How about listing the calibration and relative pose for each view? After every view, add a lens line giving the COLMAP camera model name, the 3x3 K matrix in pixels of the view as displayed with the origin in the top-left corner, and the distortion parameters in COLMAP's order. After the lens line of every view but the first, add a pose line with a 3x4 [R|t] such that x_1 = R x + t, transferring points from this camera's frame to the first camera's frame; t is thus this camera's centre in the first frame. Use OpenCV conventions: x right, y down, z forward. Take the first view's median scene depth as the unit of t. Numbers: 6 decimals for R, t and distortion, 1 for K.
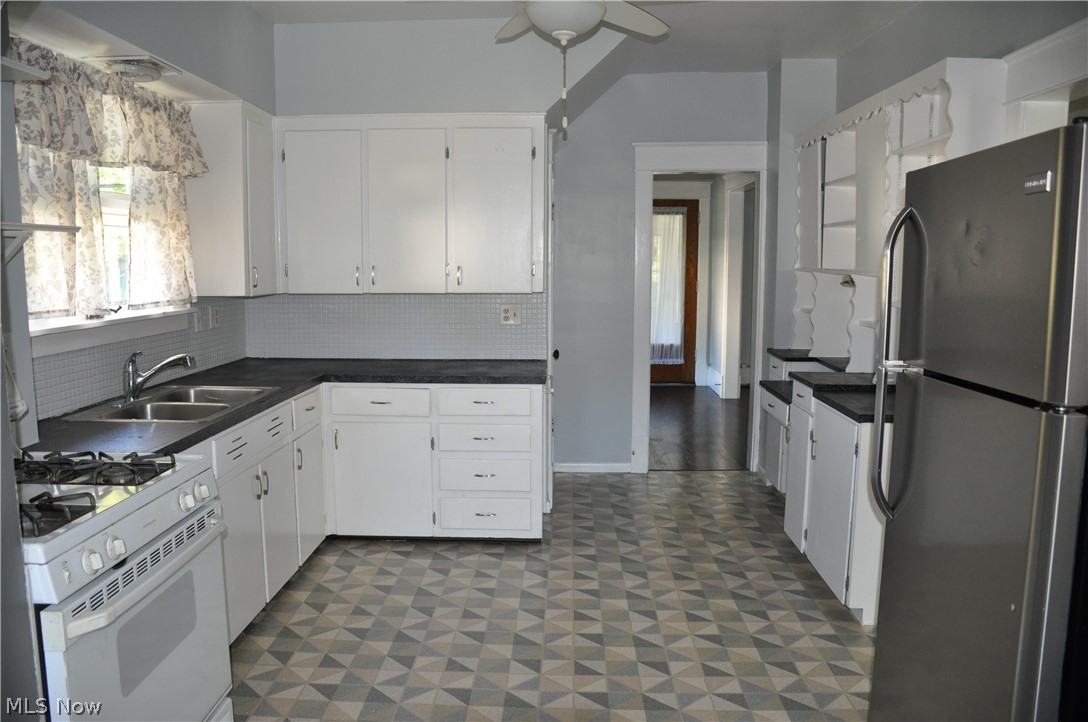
lens RADIAL K [[843.1, 0, 544.0], [0, 843.1, 361.0], [0, 0, 1]] dist [-0.155845, 0.101820]
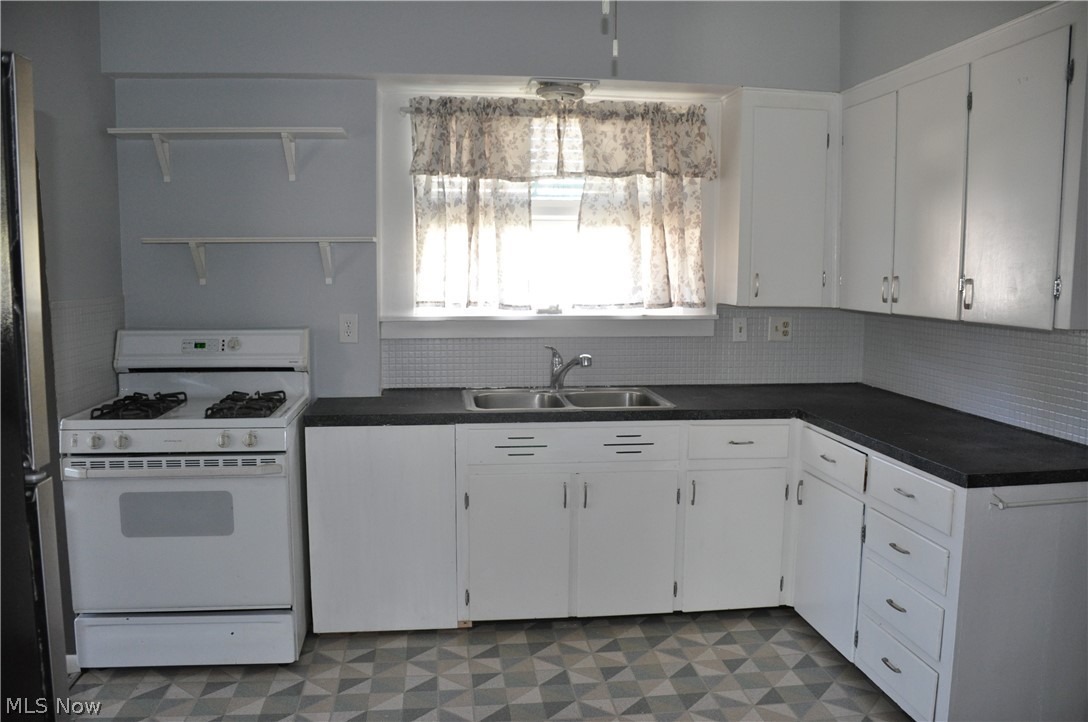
lens RADIAL K [[843.1, 0, 544.0], [0, 843.1, 361.0], [0, 0, 1]] dist [-0.155845, 0.101820]
pose [[0.164048, 0.106355, -0.980702, 0.469860], [-0.121797, 0.988748, 0.086853, -0.068099], [0.978904, 0.105198, 0.175155, 0.606011]]
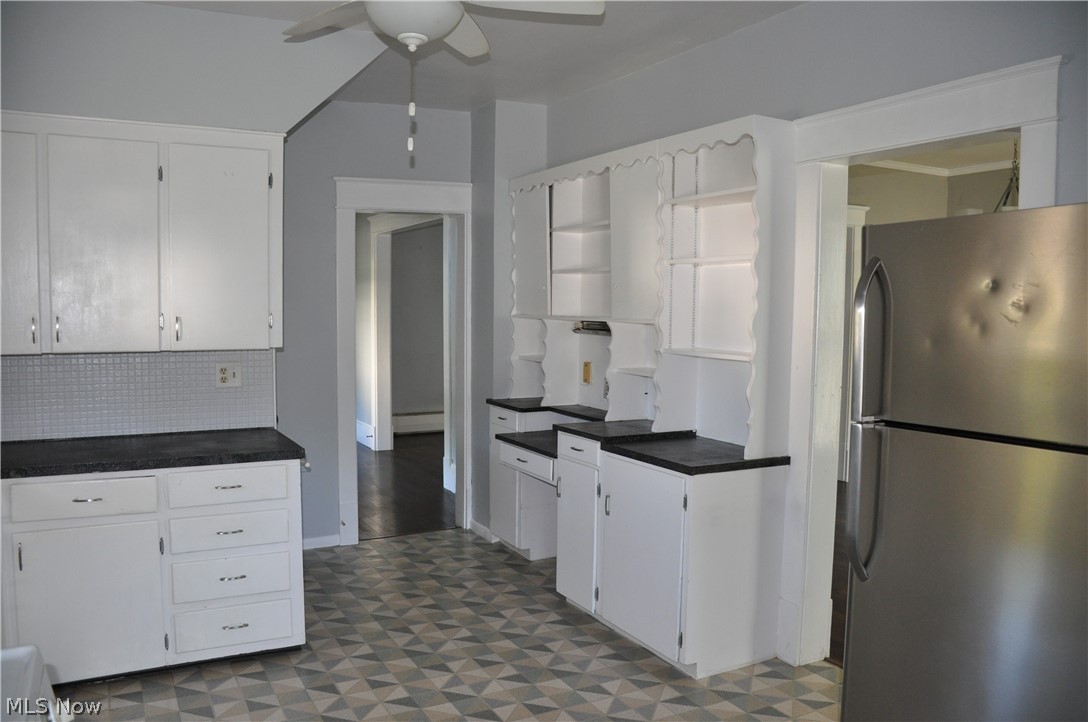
lens RADIAL K [[843.1, 0, 544.0], [0, 843.1, 361.0], [0, 0, 1]] dist [-0.155845, 0.101820]
pose [[0.866566, -0.028383, 0.498255, -0.194734], [0.053572, 0.997903, -0.036328, -0.025274], [-0.496179, 0.058173, 0.866269, 0.165203]]
